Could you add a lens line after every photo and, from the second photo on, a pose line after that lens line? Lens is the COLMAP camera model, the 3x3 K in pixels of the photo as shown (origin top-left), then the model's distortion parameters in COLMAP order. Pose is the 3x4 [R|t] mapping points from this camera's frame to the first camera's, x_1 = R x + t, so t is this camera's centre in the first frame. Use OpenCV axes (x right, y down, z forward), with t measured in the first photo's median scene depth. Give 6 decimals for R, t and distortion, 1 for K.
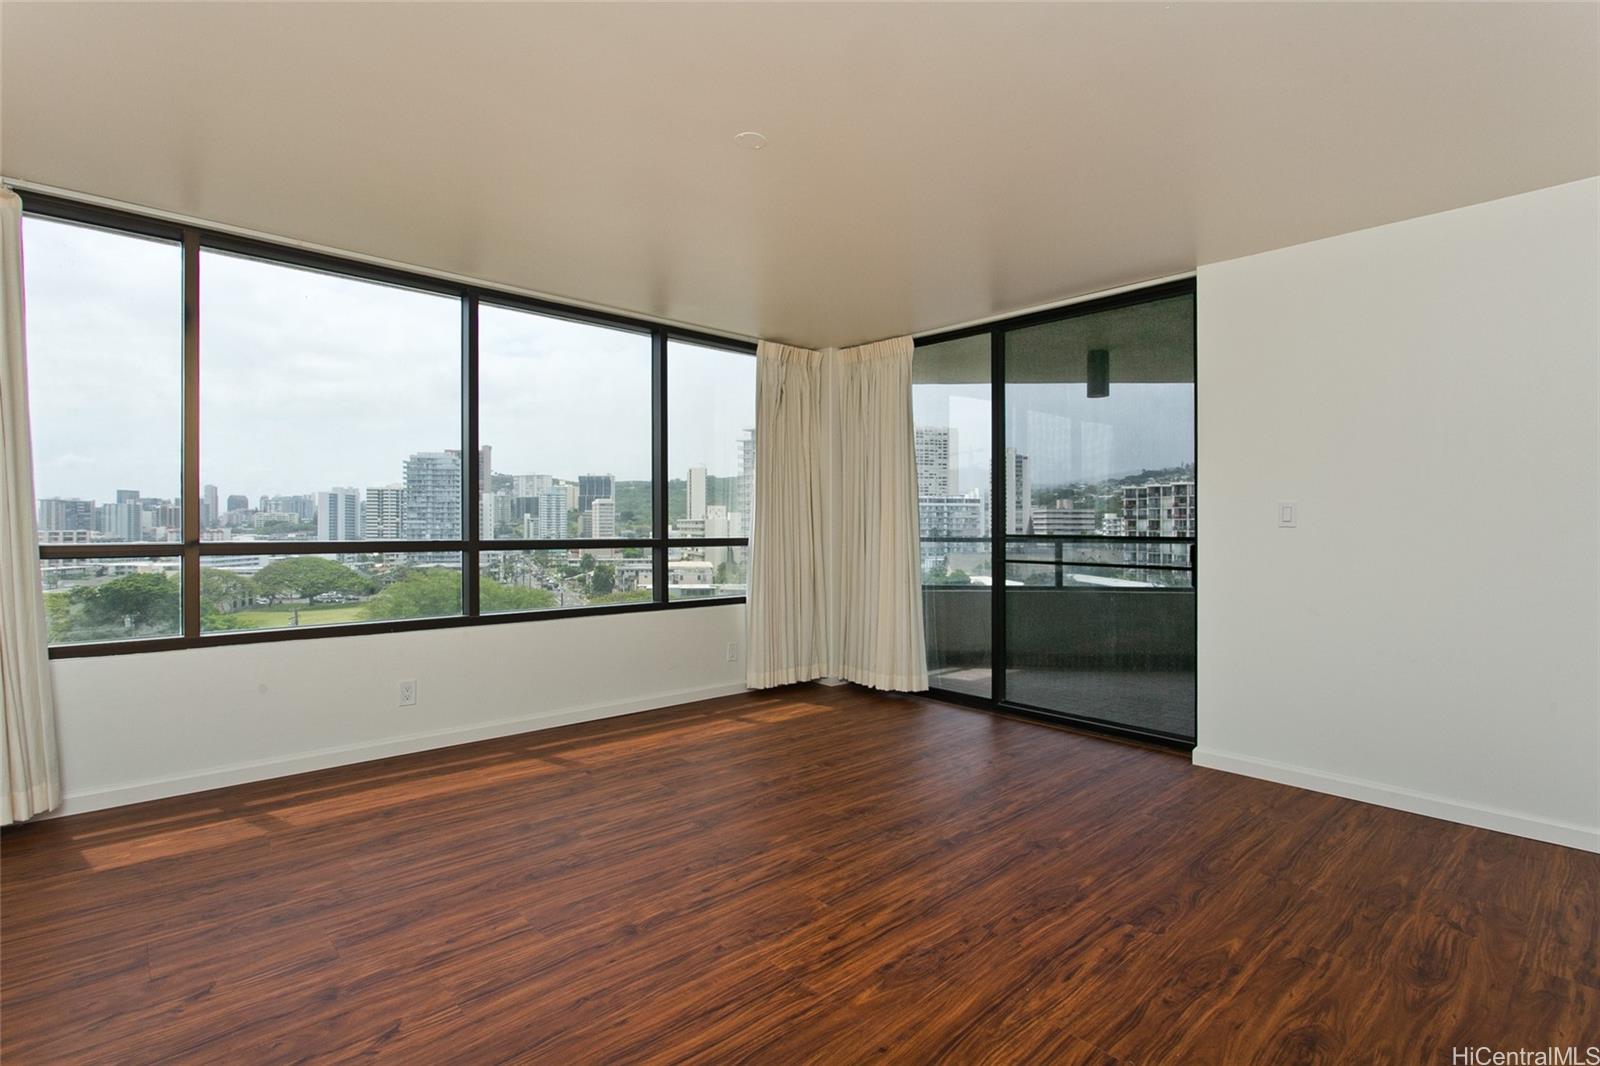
lens RADIAL K [[772.2, 0, 801.3], [0, 772.2, 520.0], [0, 0, 1]] dist [-0.018684, 0.007172]
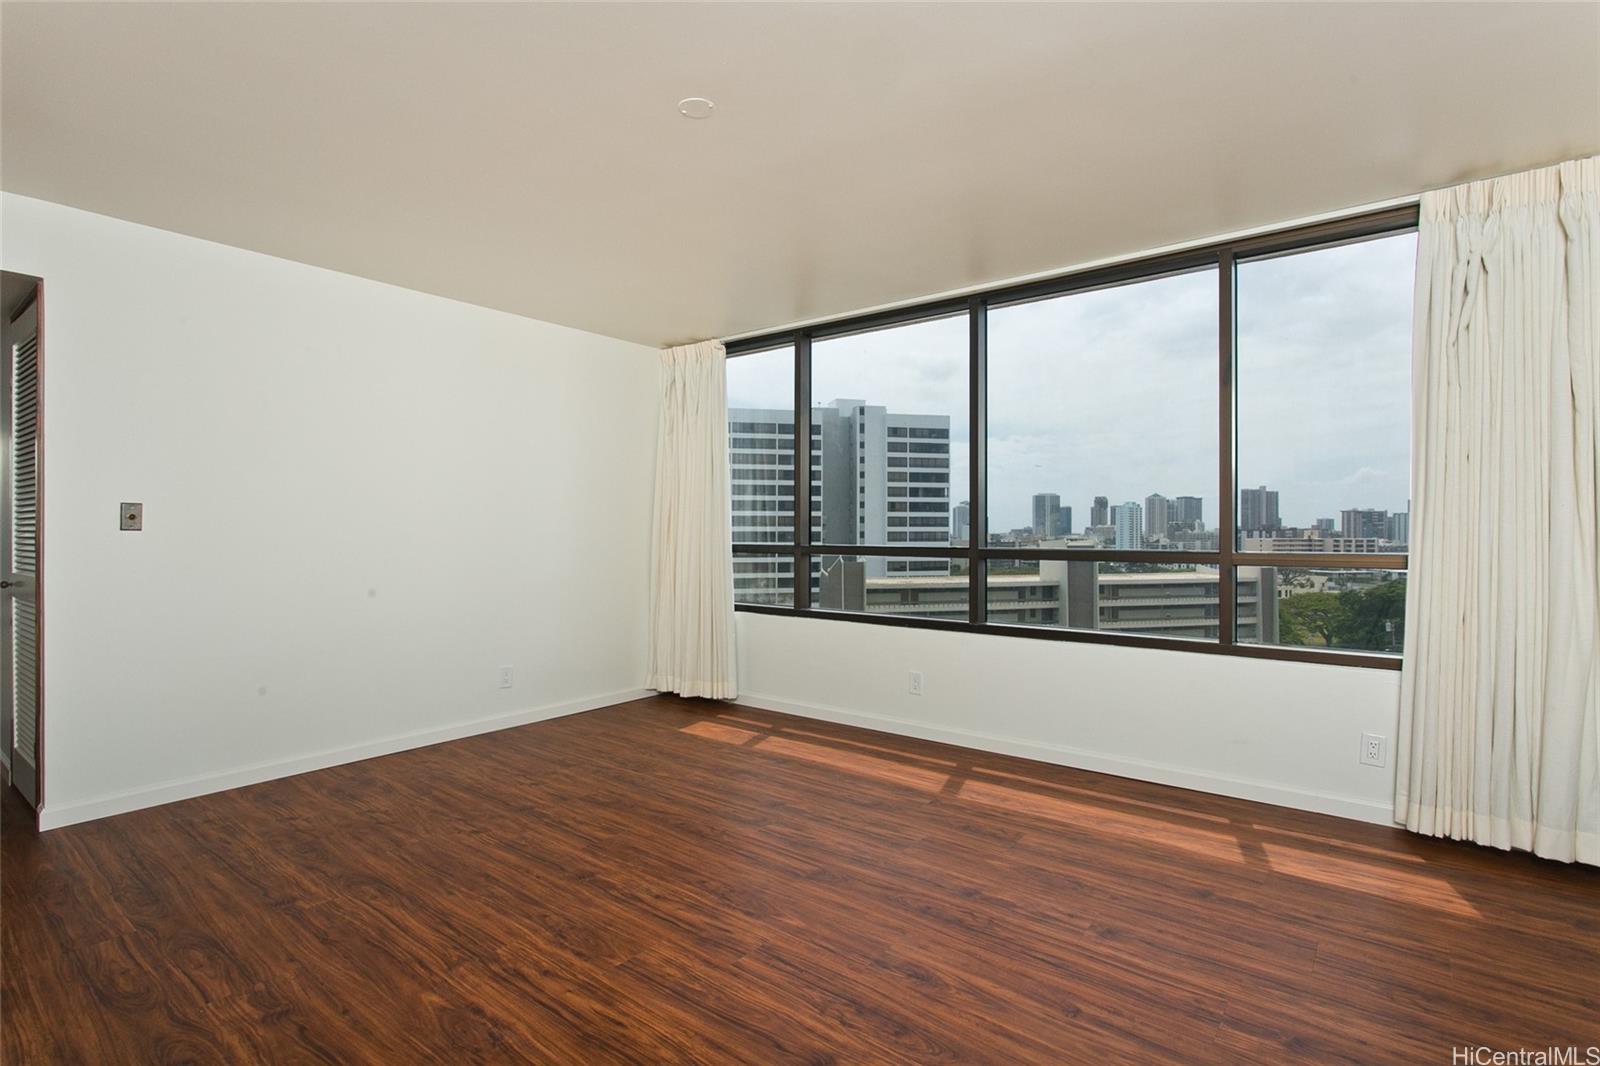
lens RADIAL K [[772.2, 0, 790.9], [0, 772.2, 527.8], [0, 0, 1]] dist [-0.018684, 0.007172]
pose [[0.149159, -0.007814, -0.988782, 0.744279], [0.007021, 0.999952, -0.006843, 0.007224], [0.988788, -0.005921, 0.149207, 0.850843]]
